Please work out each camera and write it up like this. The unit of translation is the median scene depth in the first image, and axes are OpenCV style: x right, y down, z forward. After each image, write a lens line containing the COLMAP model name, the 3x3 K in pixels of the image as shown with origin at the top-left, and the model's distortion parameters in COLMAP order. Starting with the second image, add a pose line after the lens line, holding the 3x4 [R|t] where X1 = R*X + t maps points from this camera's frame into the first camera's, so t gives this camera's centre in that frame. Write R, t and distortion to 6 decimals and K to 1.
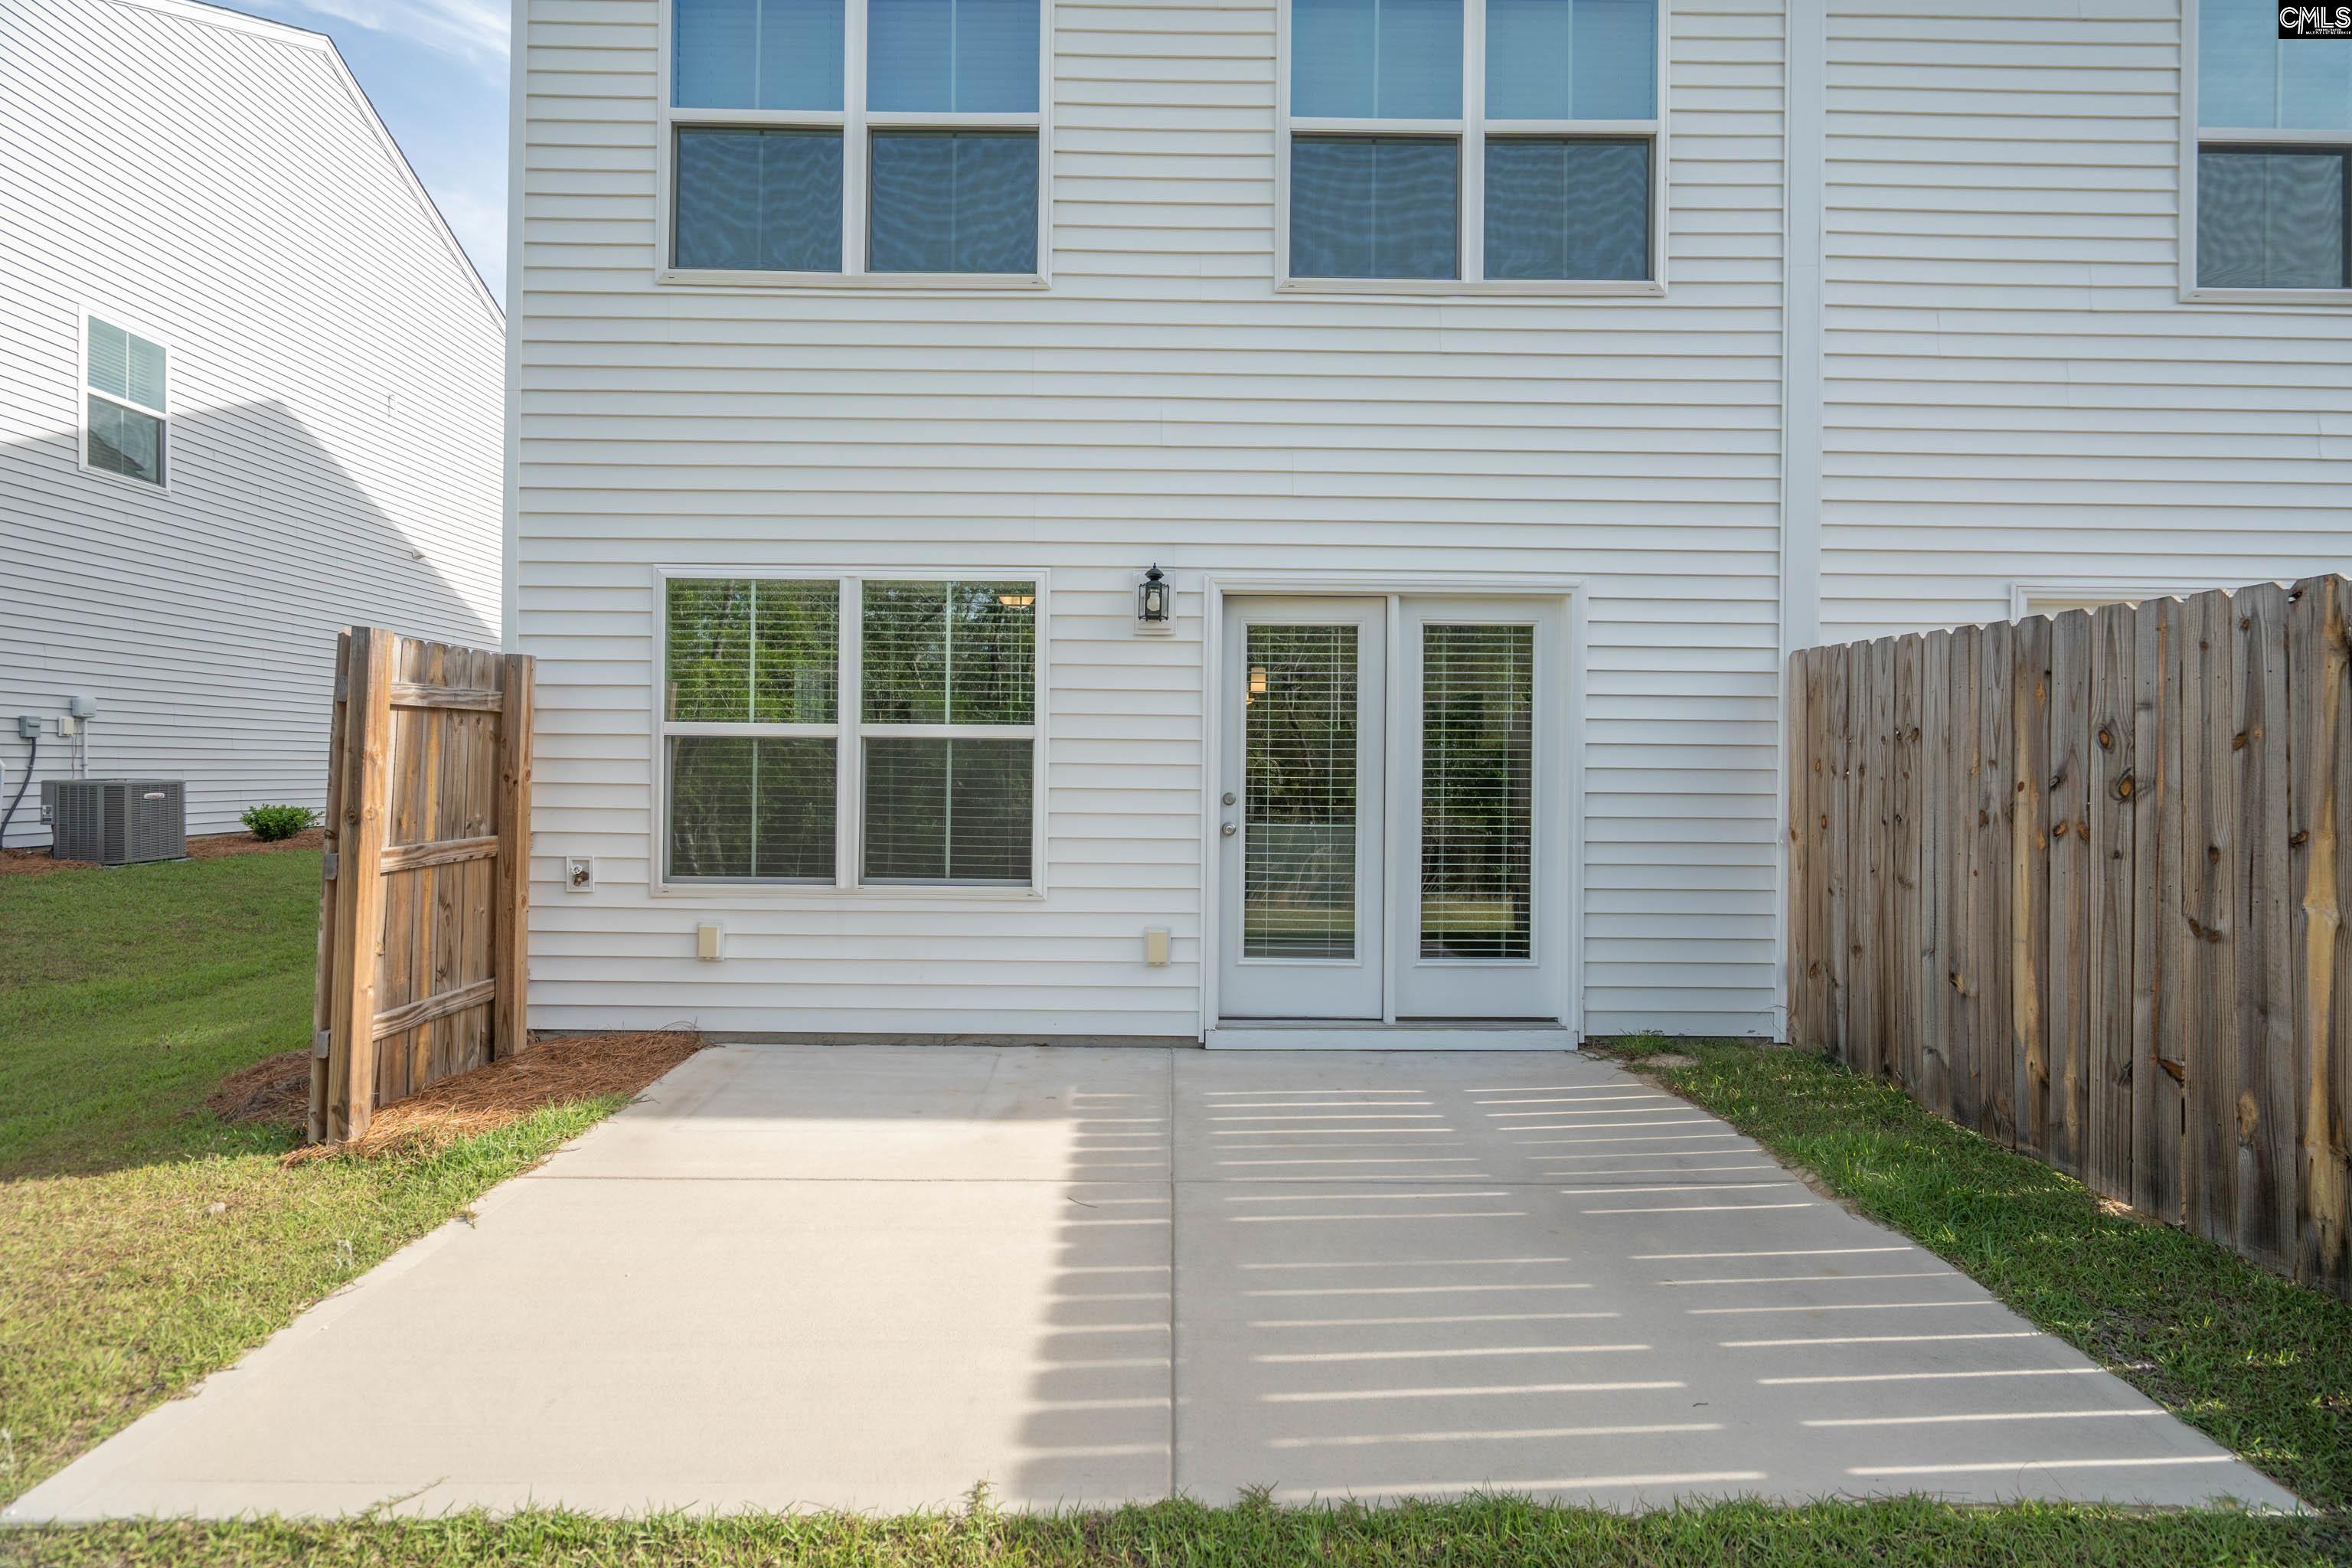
lens RADIAL K [[1050.6, 0, 1167.5], [0, 1050.6, 774.5], [0, 0, 1]] dist [-0.002028, 0.000882]
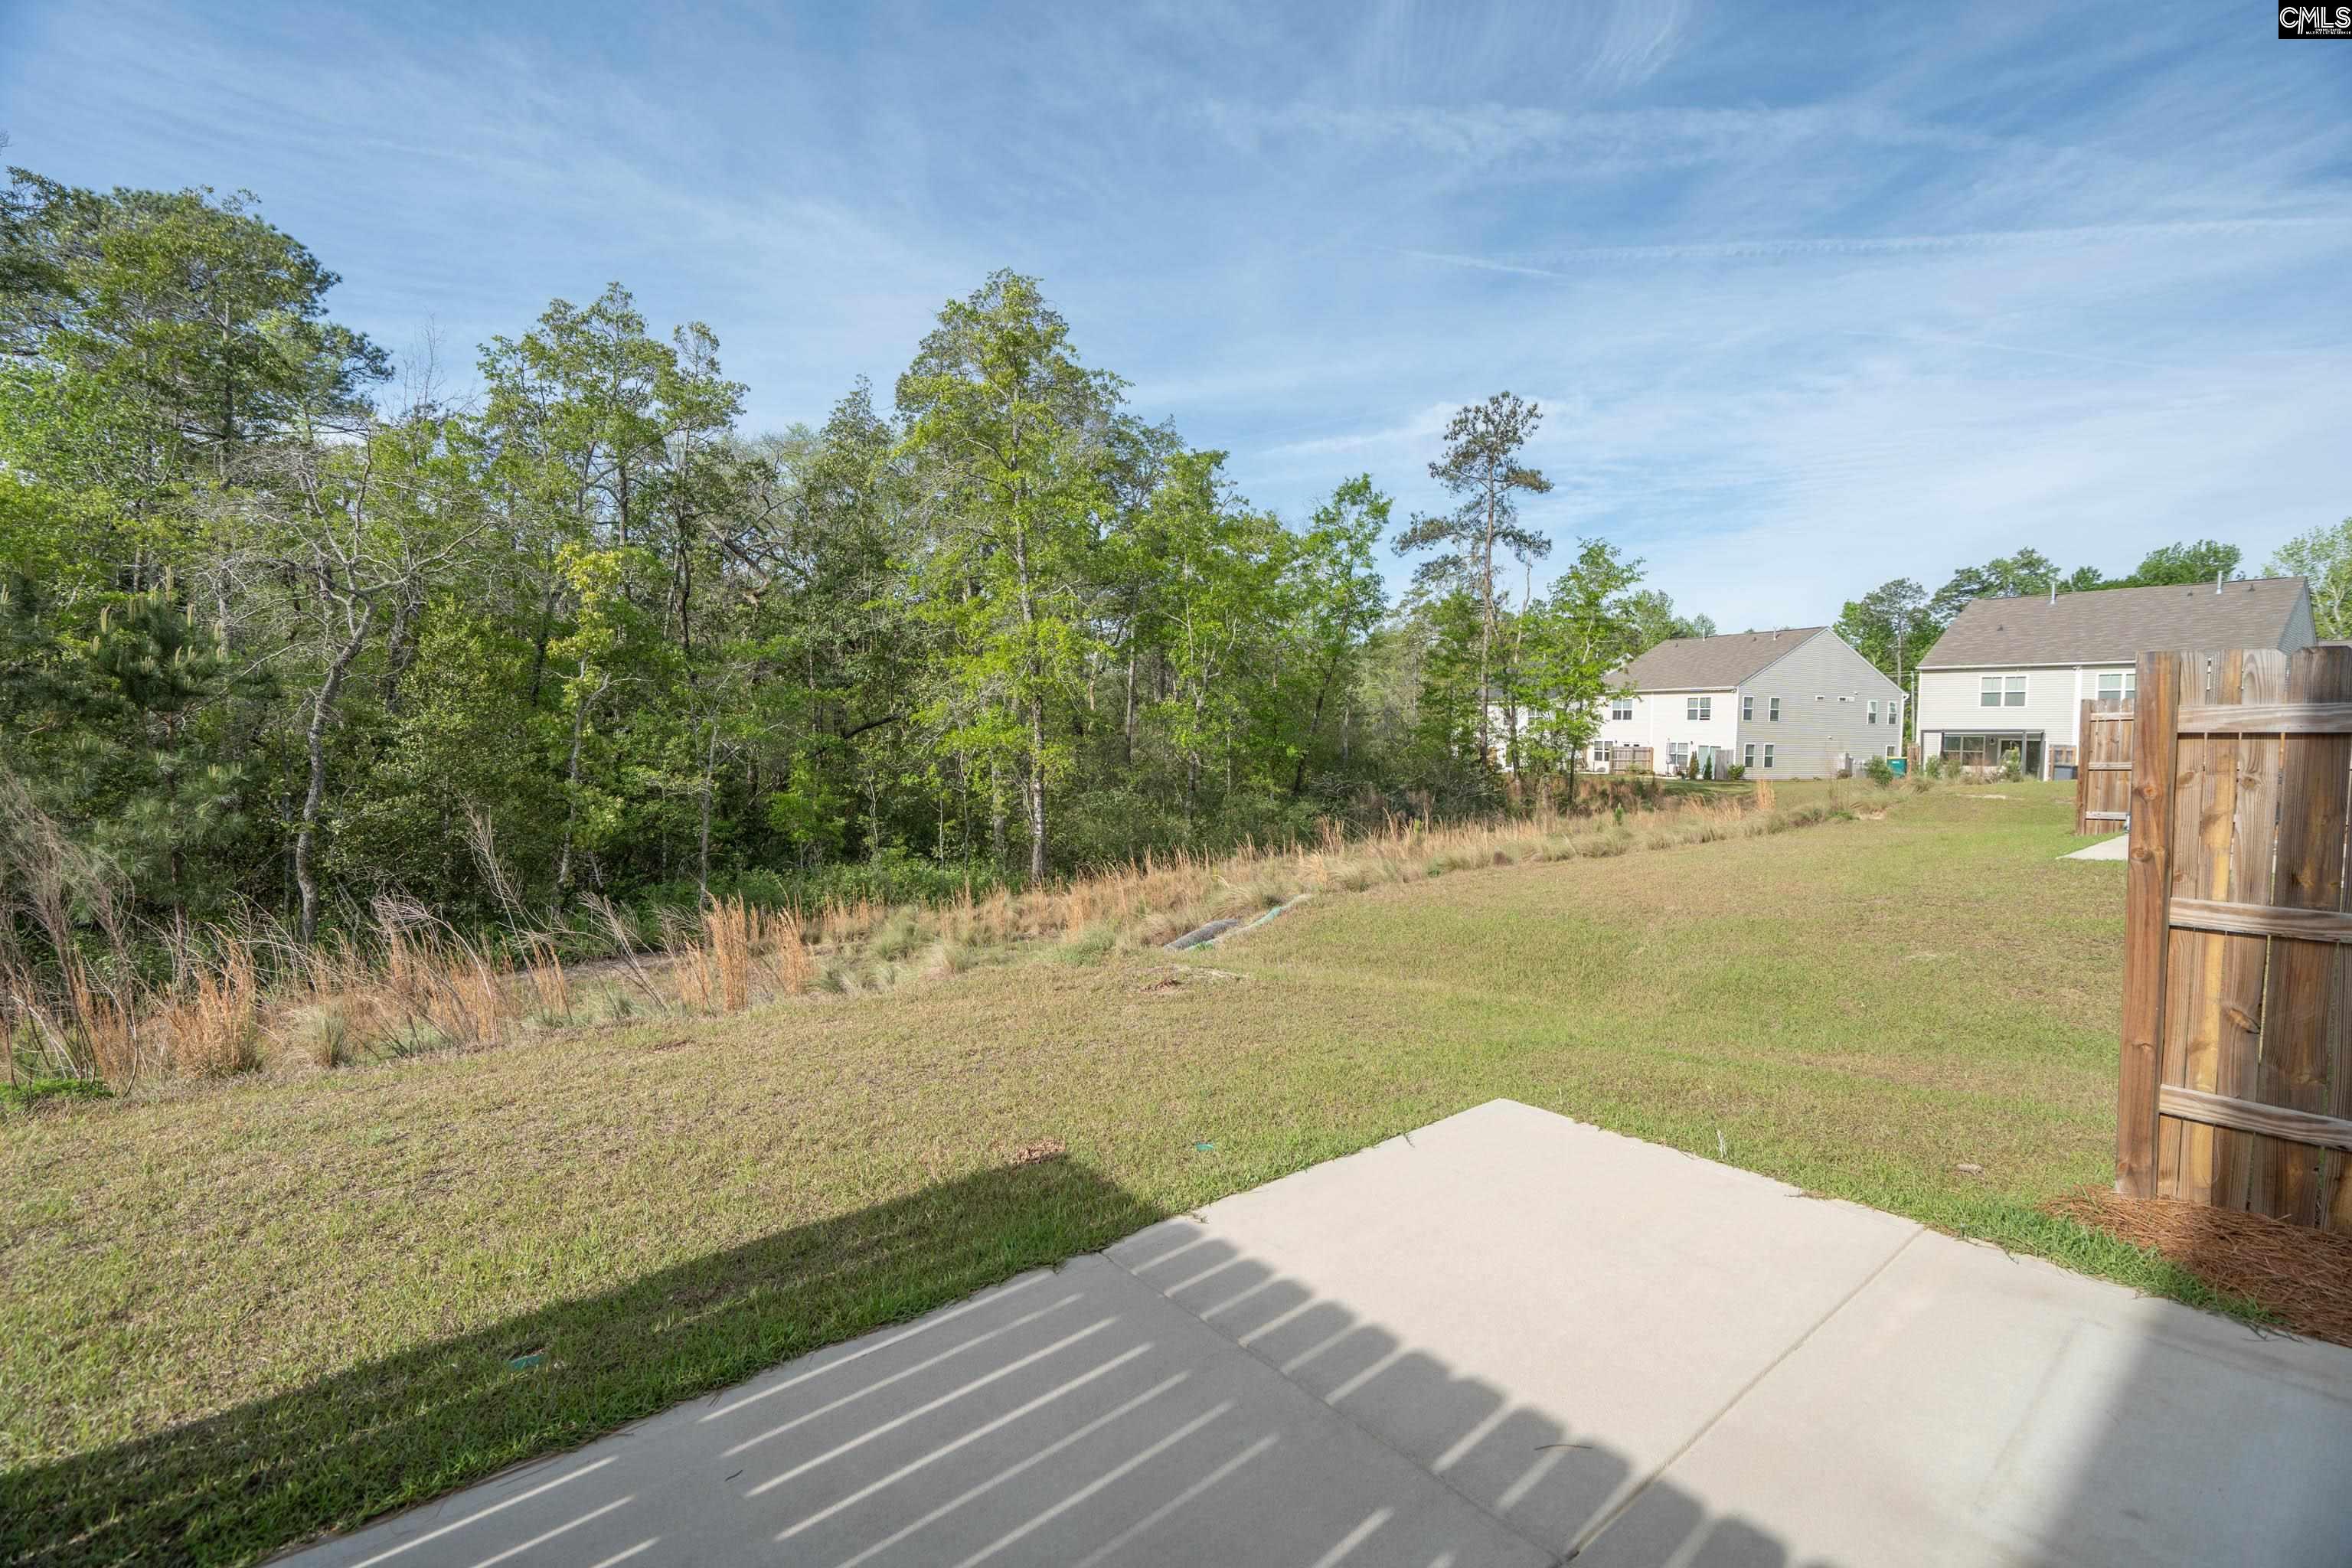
lens RADIAL K [[1027.8, 0, 1197.2], [0, 1027.8, 784.8], [0, 0, 1]] dist [0.000047, -0.000404]
pose [[-0.765686, 0.005130, -0.643194, 0.353924], [-0.023774, 0.999059, 0.036270, -0.029760], [0.642775, 0.043063, -0.764844, 0.888005]]
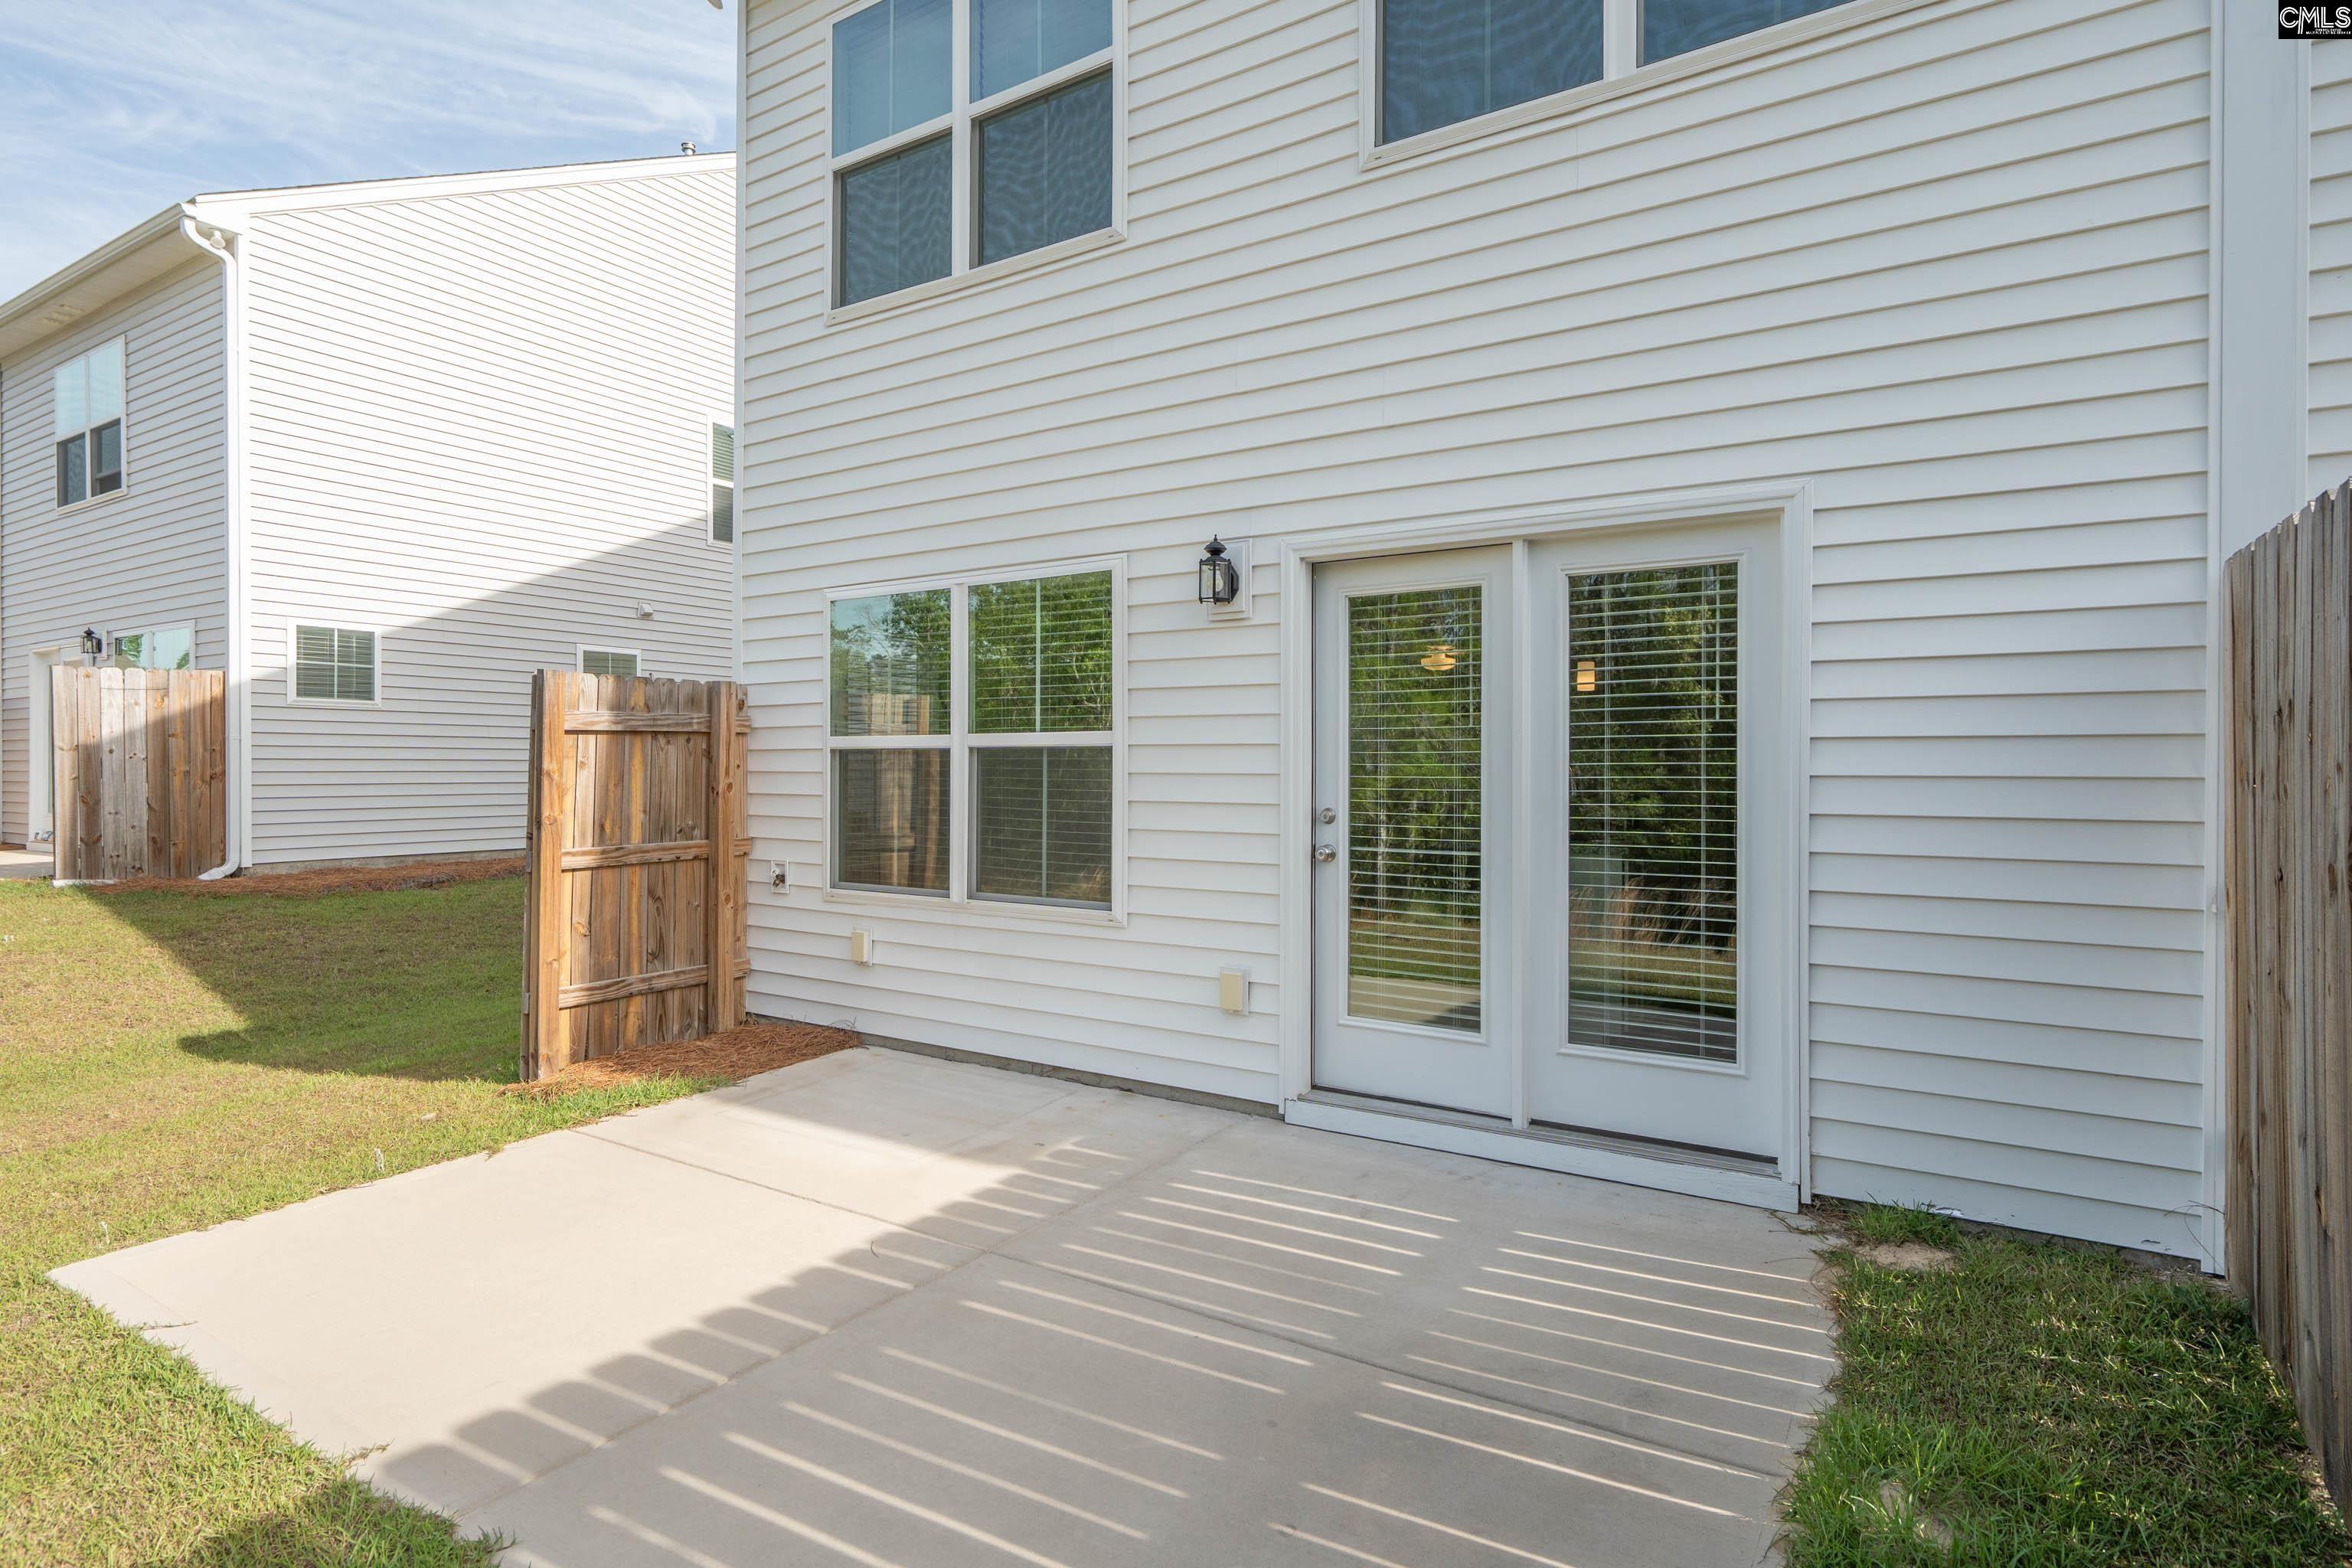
lens RADIAL K [[1209.2, 0, 1145.5], [0, 1209.2, 777.4], [0, 0, 1]] dist [-0.001253, 0.000915]
pose [[0.830238, -0.004420, -0.557392, 0.473854], [0.003972, 0.999990, -0.002013, -0.005249], [0.557395, -0.000542, 0.830247, 0.161264]]
